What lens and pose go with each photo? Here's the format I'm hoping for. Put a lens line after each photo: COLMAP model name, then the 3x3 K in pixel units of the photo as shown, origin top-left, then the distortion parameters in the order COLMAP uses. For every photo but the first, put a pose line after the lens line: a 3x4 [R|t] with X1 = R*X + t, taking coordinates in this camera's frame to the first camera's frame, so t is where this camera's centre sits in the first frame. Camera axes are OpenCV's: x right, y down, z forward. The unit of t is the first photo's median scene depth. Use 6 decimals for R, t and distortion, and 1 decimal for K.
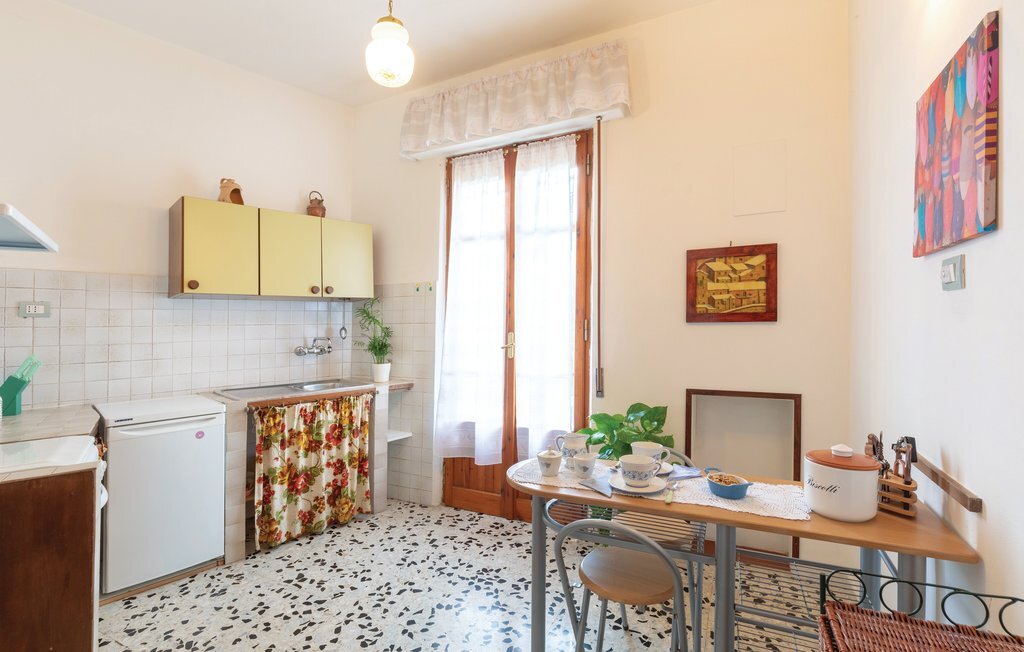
lens RADIAL K [[485.2, 0, 512.0], [0, 485.2, 326.0], [0, 0, 1]] dist [-0.000264, -0.000127]
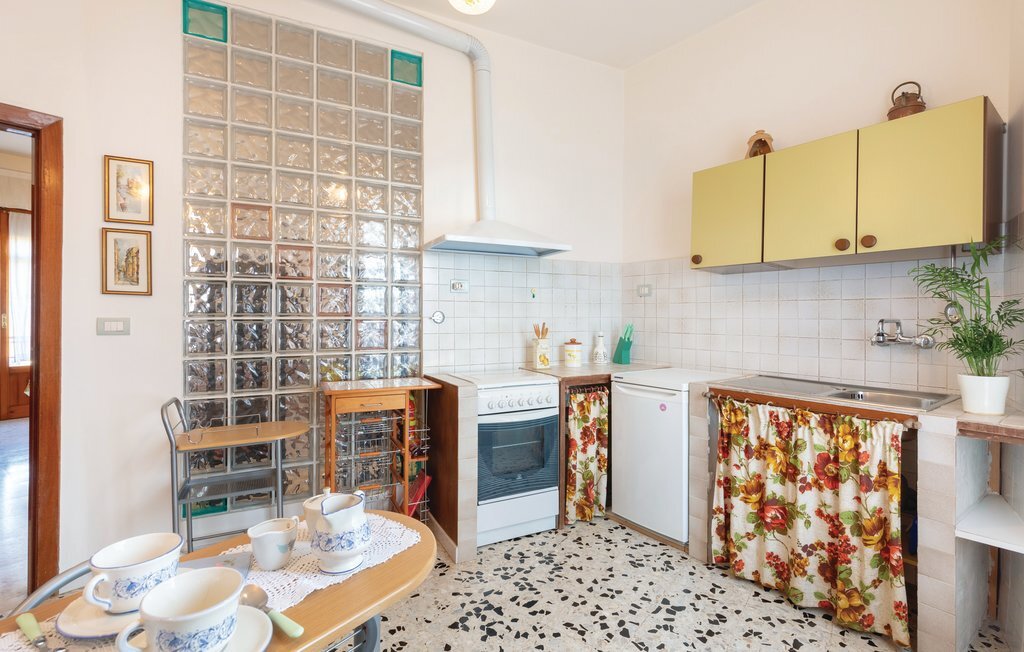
lens RADIAL K [[472.1, 0, 512.0], [0, 472.1, 310.9], [0, 0, 1]] dist [-0.002060, -0.000582]
pose [[-0.180258, -0.001442, -0.983618, 0.329215], [-0.012826, 0.999917, 0.000884, 0.022366], [0.983536, 0.012775, -0.180262, 0.744067]]
